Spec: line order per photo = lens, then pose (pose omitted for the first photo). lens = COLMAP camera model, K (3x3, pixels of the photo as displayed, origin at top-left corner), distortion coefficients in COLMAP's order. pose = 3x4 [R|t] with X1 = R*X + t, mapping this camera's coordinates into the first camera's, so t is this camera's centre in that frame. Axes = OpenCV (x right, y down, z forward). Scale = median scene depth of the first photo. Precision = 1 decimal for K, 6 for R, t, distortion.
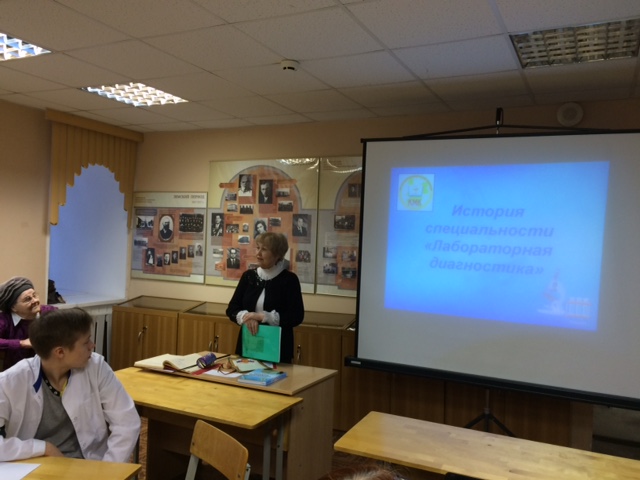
lens RADIAL K [[547.0, 0, 320.0], [0, 547.0, 240.0], [0, 0, 1]] dist [0.080890, -0.103743]
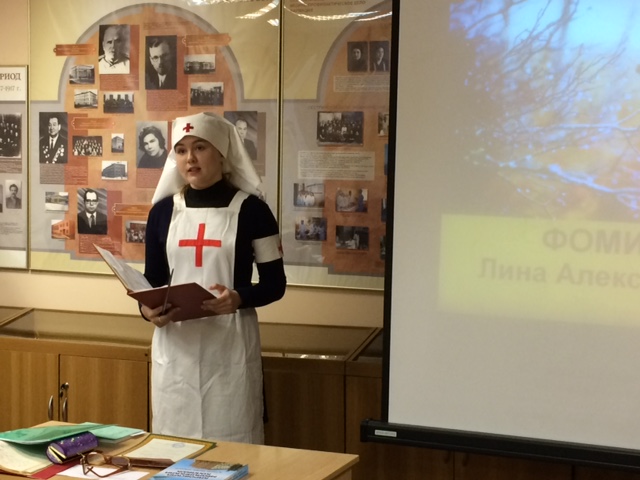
lens RADIAL K [[1104.2, 0, 320.0], [0, 1104.2, 240.0], [0, 0, 1]] dist [0.035305, 0.163934]
pose [[0.996817, -0.023637, 0.076139, -0.041076], [0.018955, 0.997919, 0.061635, 0.003818], [-0.077437, -0.059995, 0.995190, 0.073750]]
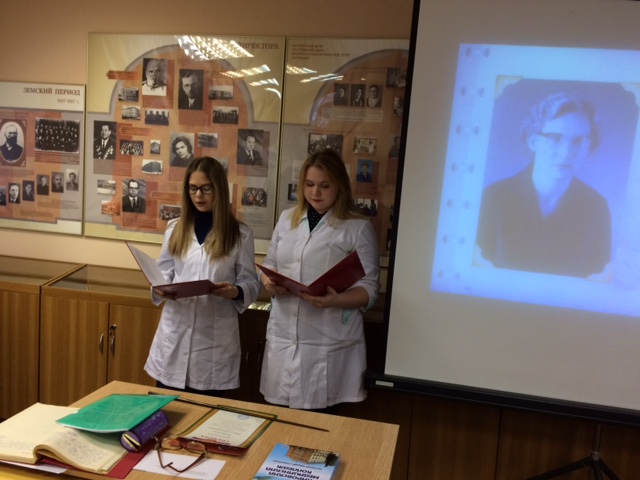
lens RADIAL K [[547.0, 0, 320.0], [0, 547.0, 240.0], [0, 0, 1]] dist [0.080890, -0.103743]
pose [[0.969216, 0.006281, 0.246130, -0.109345], [-0.035211, 0.992935, 0.113317, 0.004286], [-0.243680, -0.118496, 0.962590, 0.344983]]
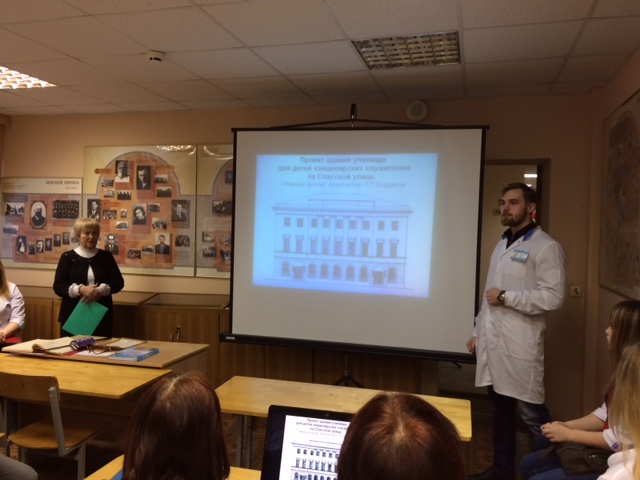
lens RADIAL K [[547.0, 0, 320.0], [0, 547.0, 240.0], [0, 0, 1]] dist [0.080890, -0.103743]
pose [[0.983315, -0.017506, 0.181068, 0.034453], [0.013396, 0.999625, 0.023898, 0.006491], [-0.181419, -0.021074, 0.983180, -0.060279]]
